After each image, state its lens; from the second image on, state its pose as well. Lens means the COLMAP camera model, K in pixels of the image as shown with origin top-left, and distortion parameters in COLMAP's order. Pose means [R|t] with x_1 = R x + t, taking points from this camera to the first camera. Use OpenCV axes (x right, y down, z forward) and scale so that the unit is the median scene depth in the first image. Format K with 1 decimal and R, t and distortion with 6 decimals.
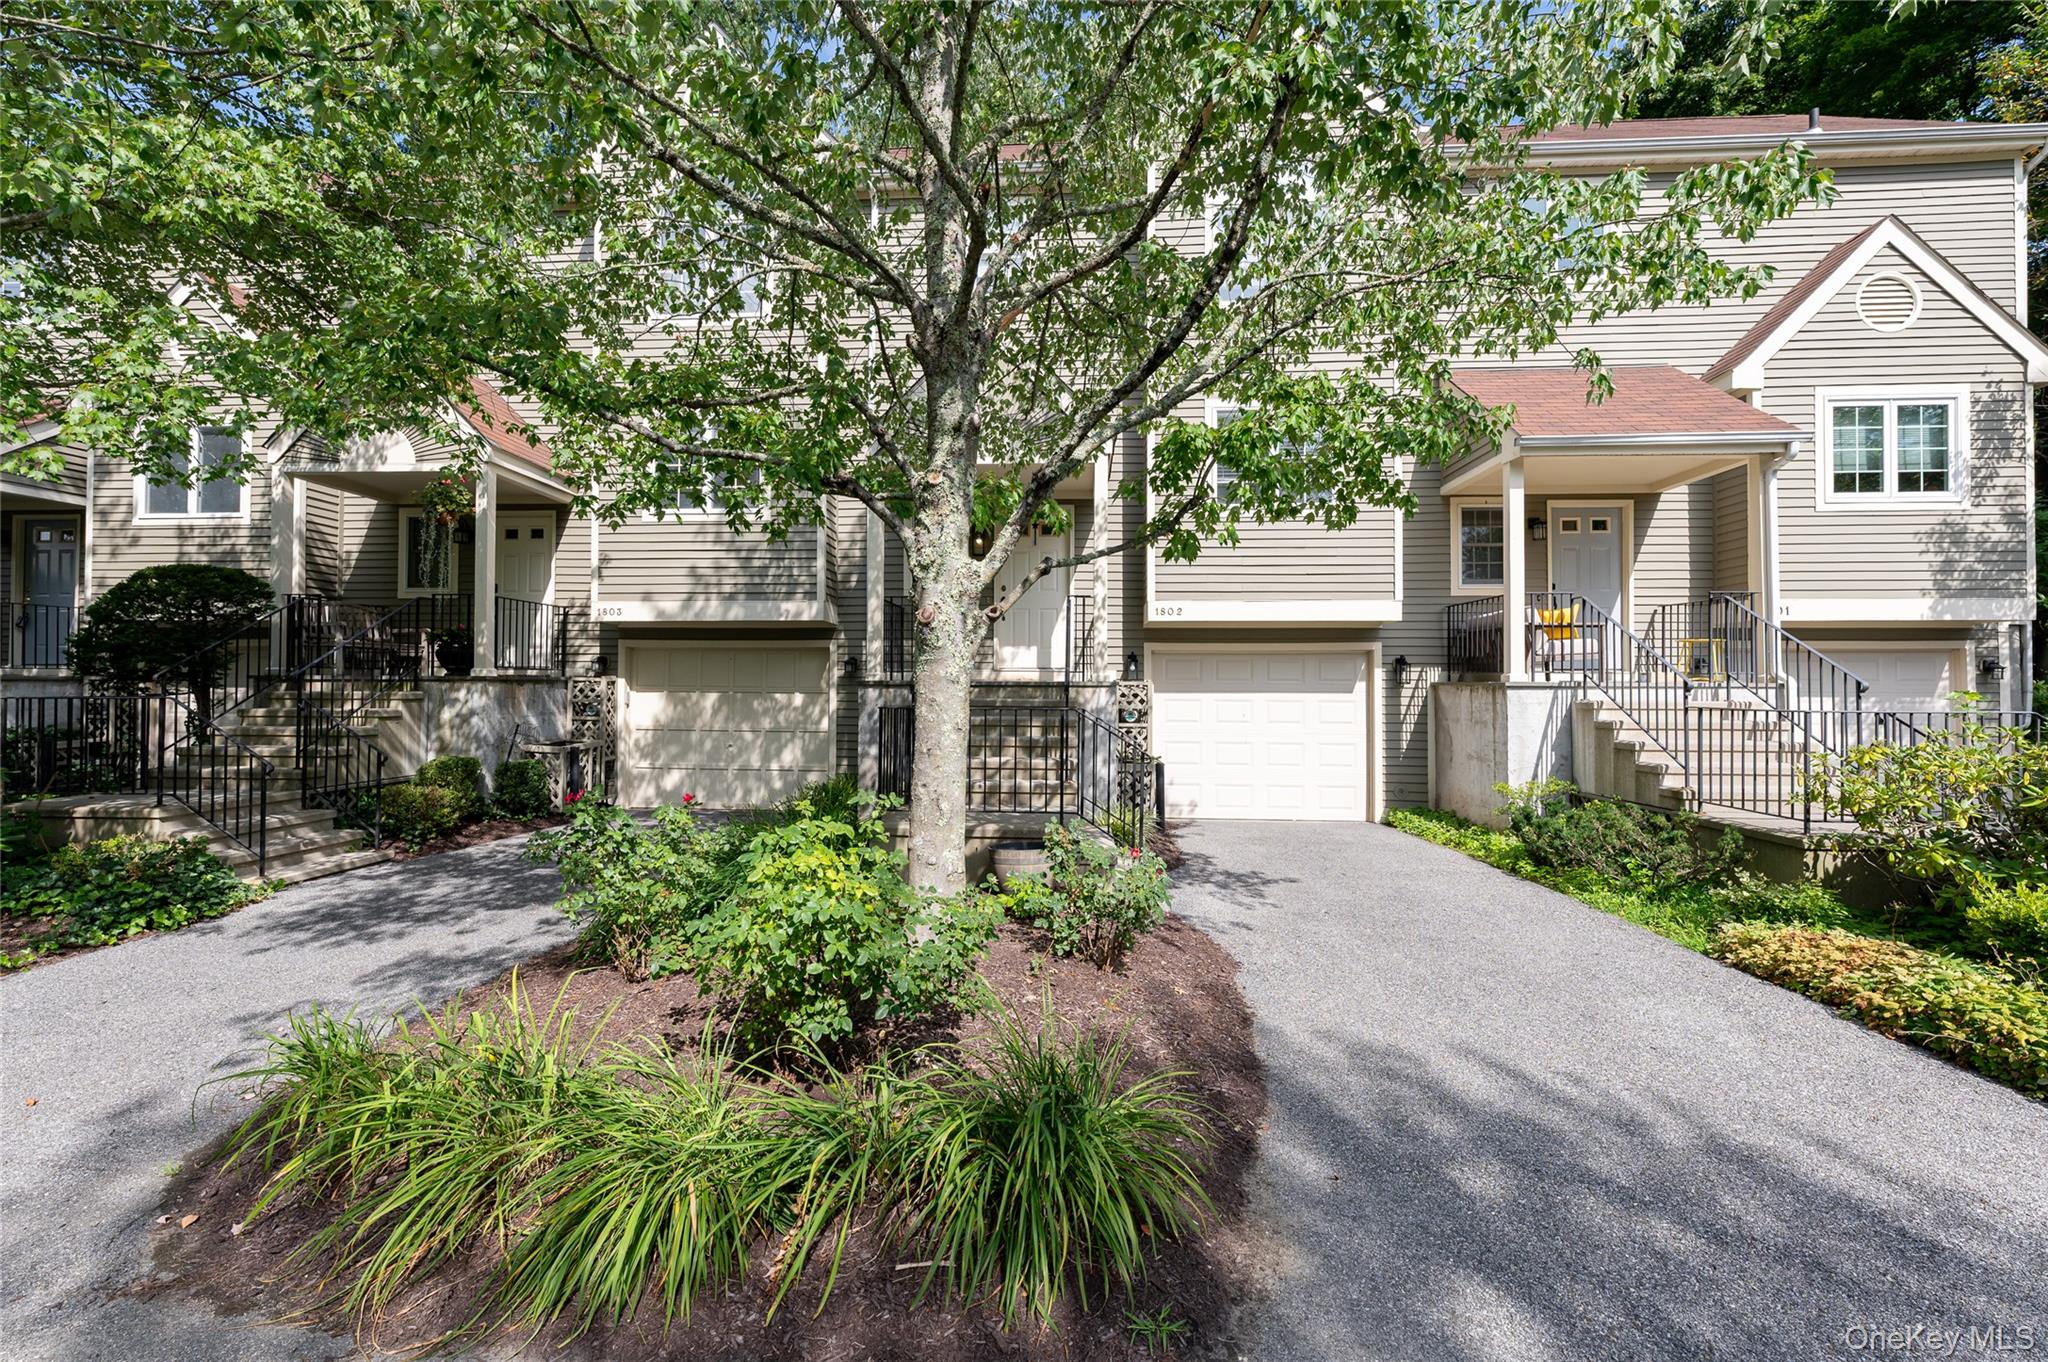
lens RADIAL K [[821.8, 0, 1024.0], [0, 821.8, 681.0], [0, 0, 1]] dist [-0.000164, -0.000149]
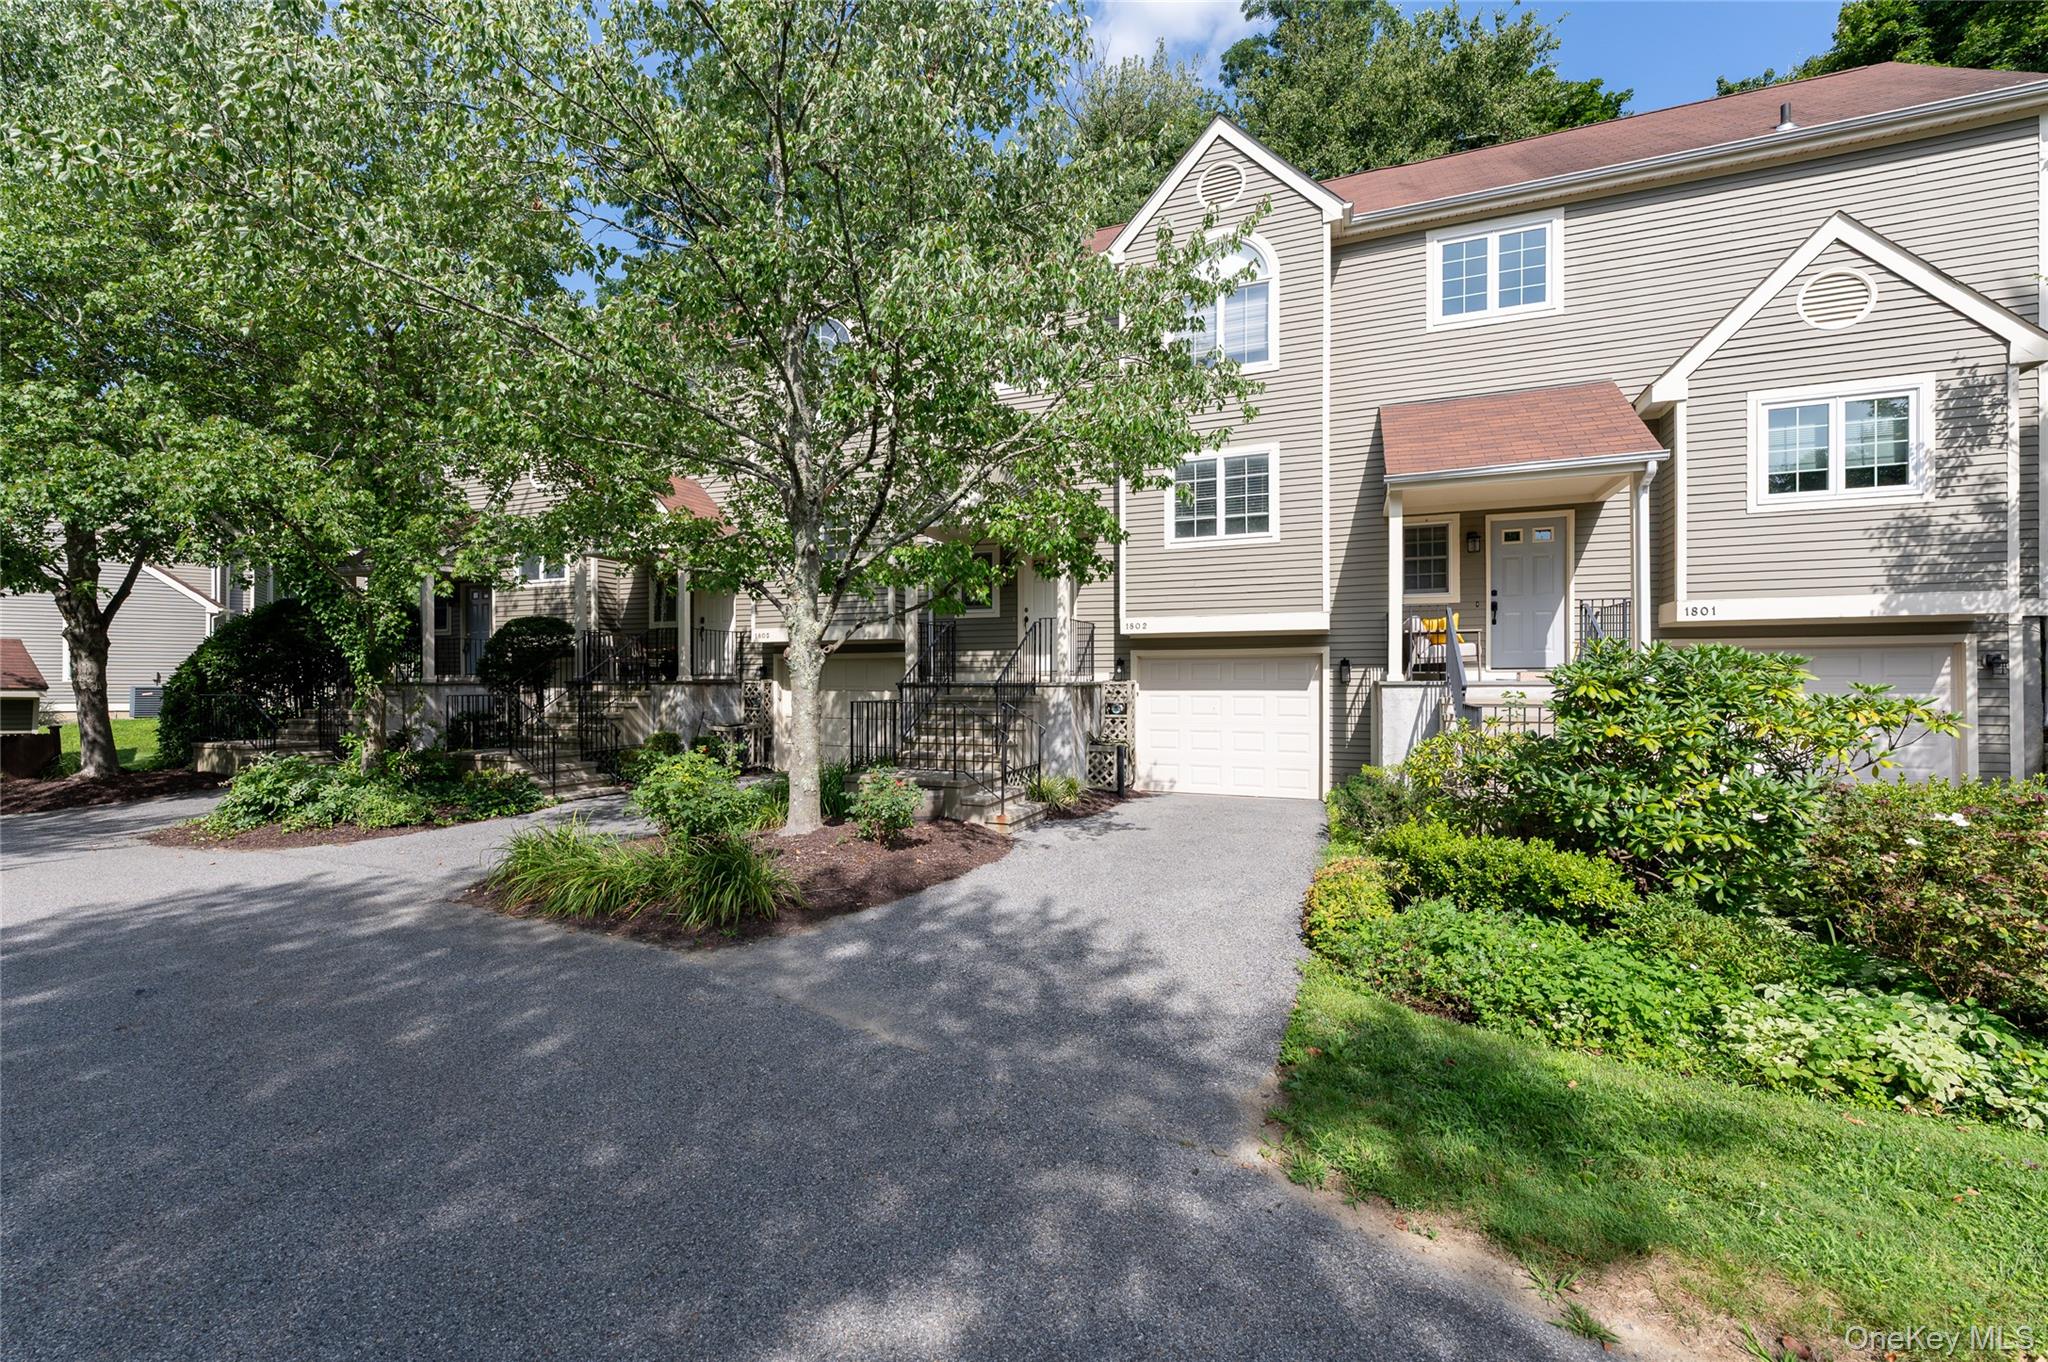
lens RADIAL K [[839.3, 0, 1025.8], [0, 839.3, 688.1], [0, 0, 1]] dist [-0.000231, 0.000001]
pose [[0.949706, -0.002905, -0.313130, 0.436940], [0.007927, 0.999860, 0.014766, -0.010425], [0.313043, -0.016506, 0.949596, -0.289186]]
